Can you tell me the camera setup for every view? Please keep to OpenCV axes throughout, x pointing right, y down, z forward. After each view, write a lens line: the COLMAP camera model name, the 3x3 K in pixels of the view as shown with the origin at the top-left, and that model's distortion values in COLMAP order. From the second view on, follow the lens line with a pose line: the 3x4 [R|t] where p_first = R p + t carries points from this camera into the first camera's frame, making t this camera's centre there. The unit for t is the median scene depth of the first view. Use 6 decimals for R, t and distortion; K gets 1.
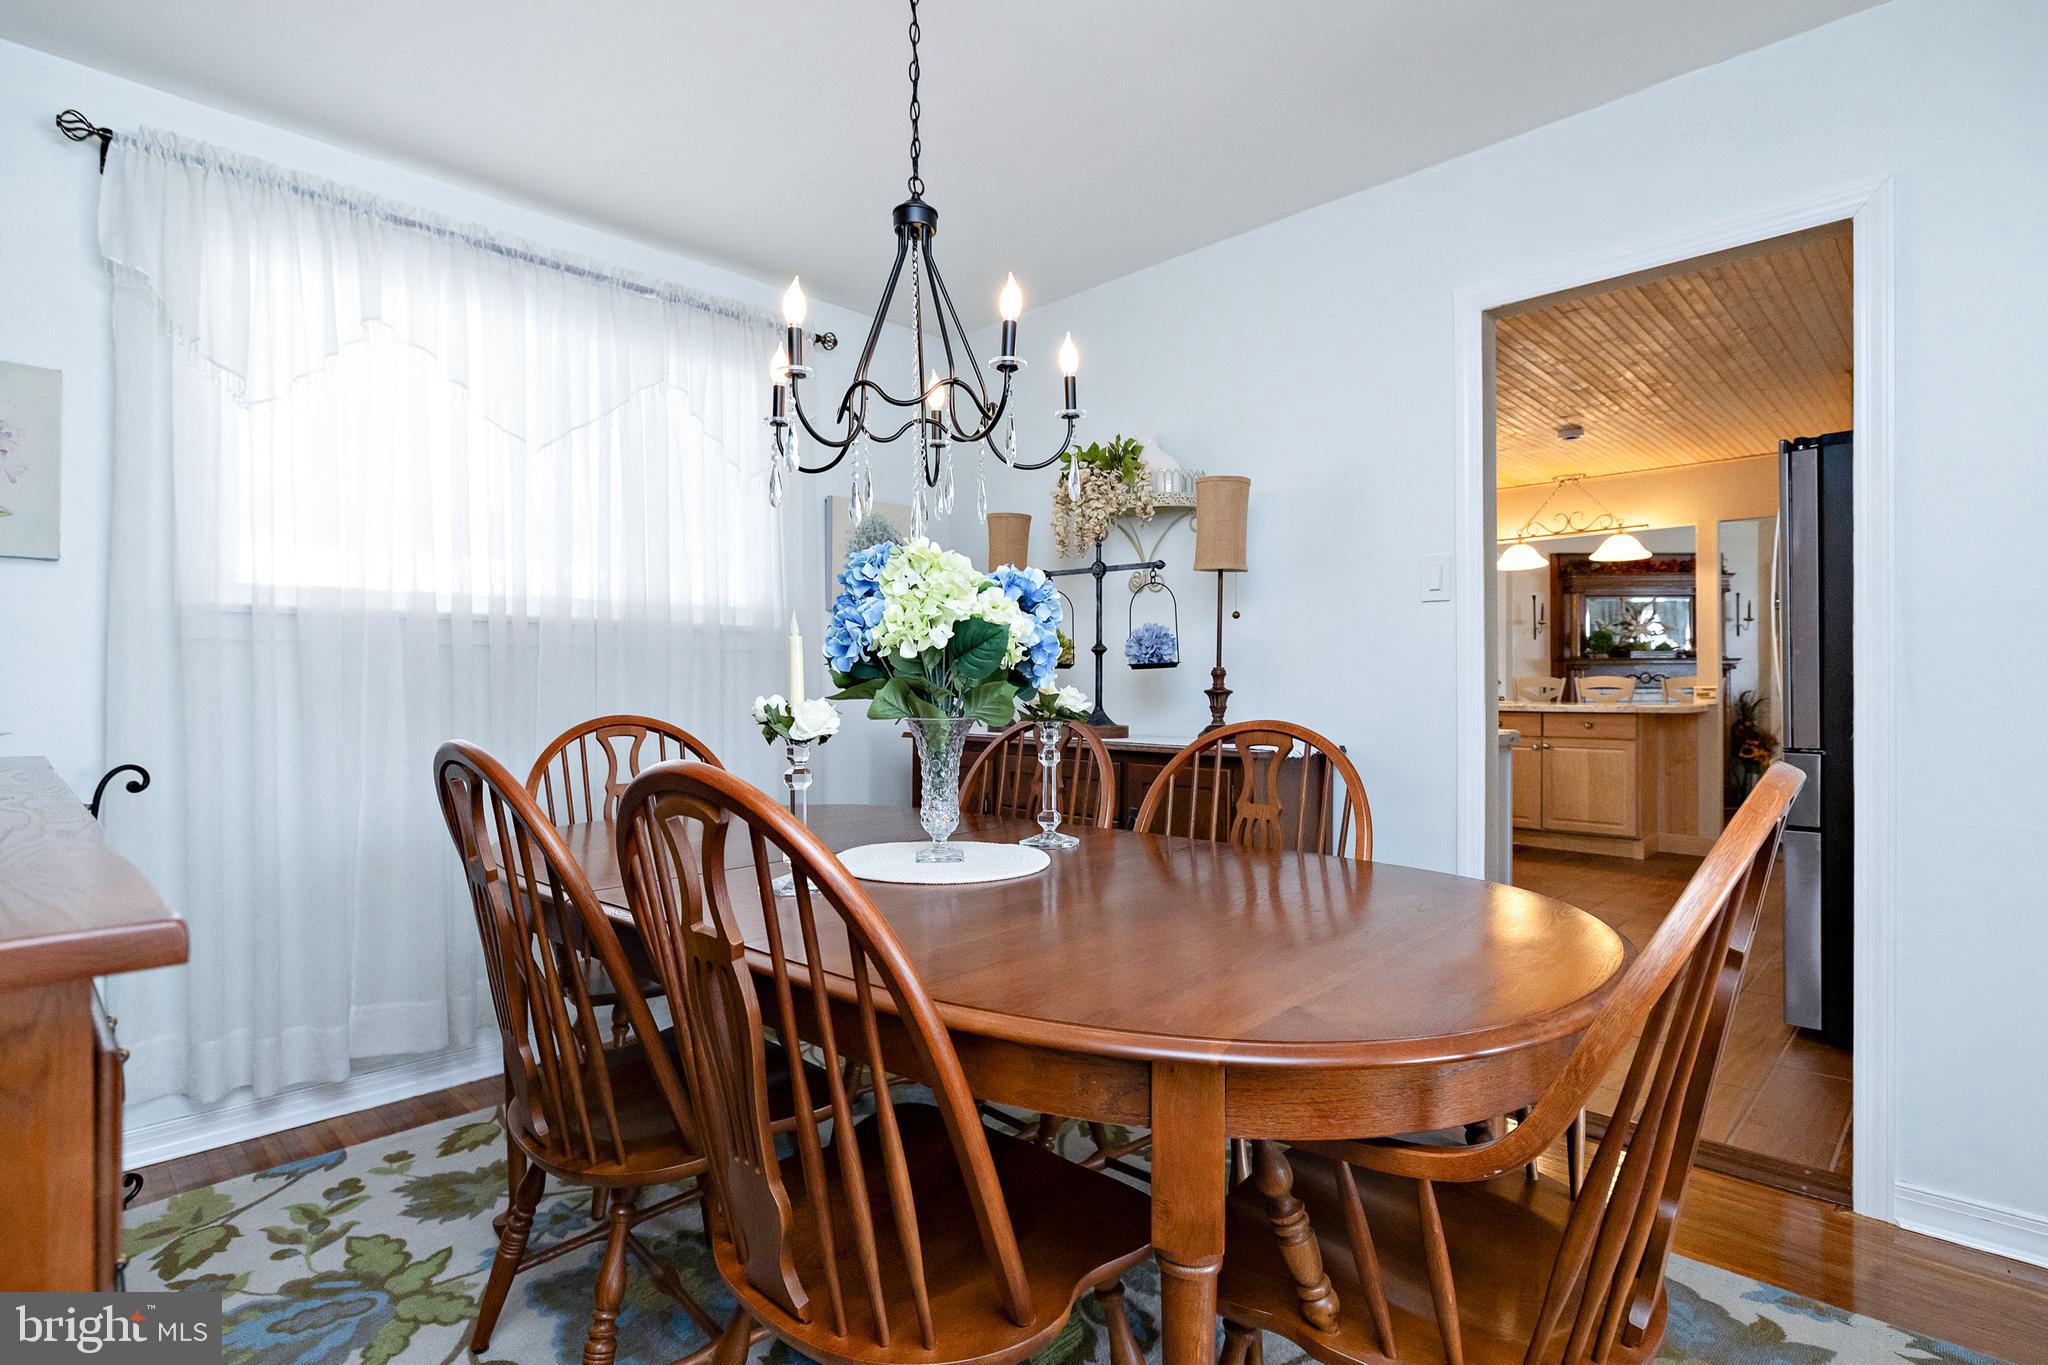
lens RADIAL K [[978.2, 0, 1024.0], [0, 978.2, 682.5], [0, 0, 1]] dist [-0.027154, -0.000150]
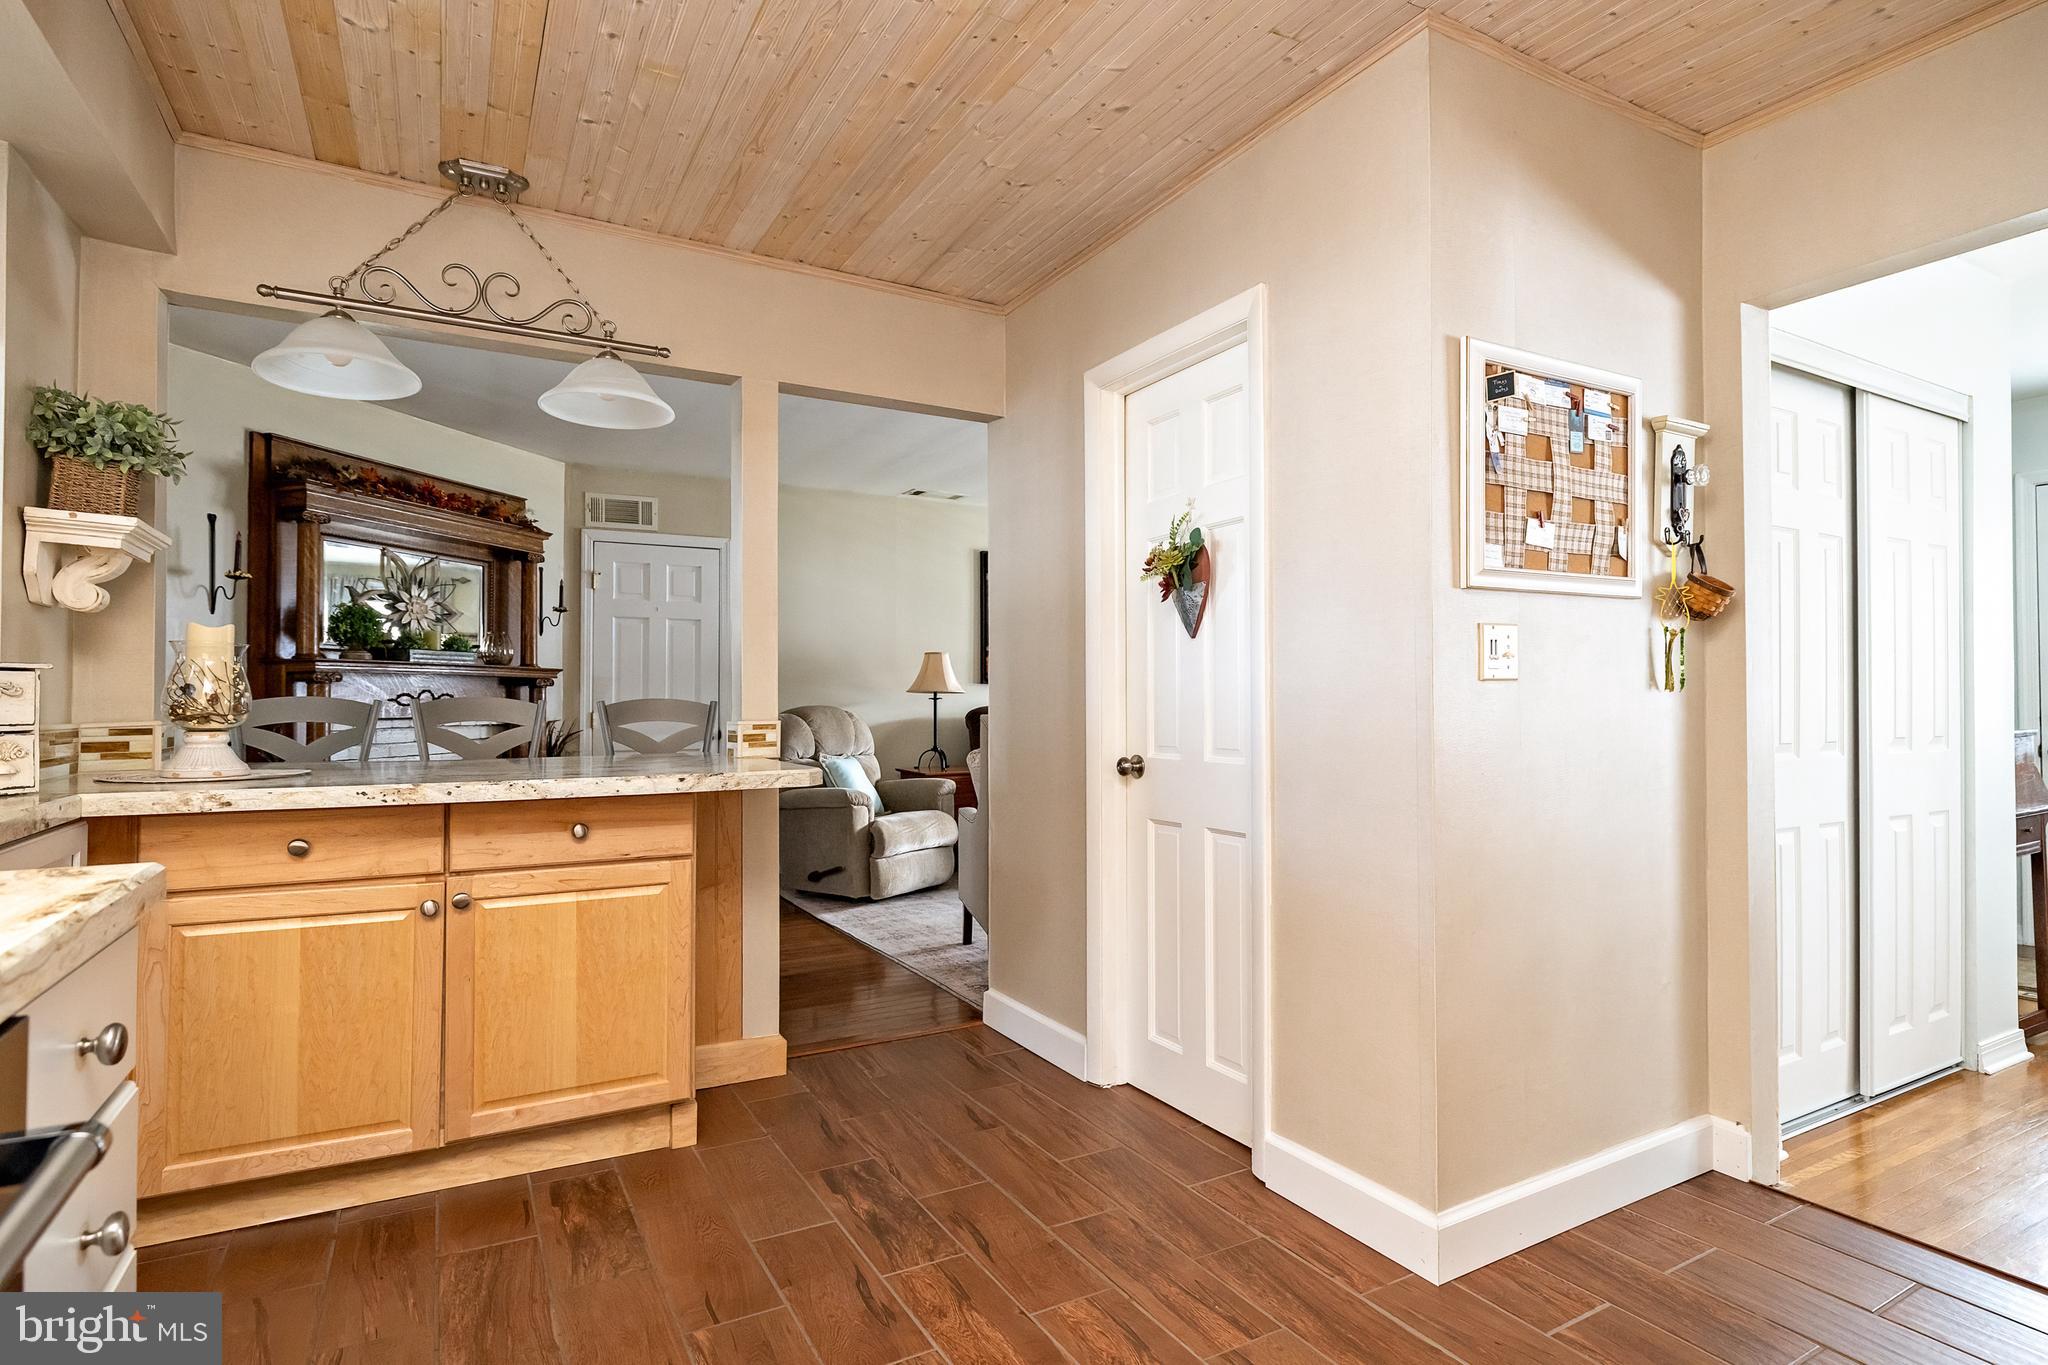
lens RADIAL K [[1034.6, 0, 1024.0], [0, 1034.6, 682.5], [0, 0, 1]] dist [0.000462, 0.000113]
pose [[0.273684, 0.016783, 0.961673, 0.176387], [0.003094, 0.999827, -0.018330, -0.003178], [-0.961815, 0.007992, 0.273585, 0.522809]]
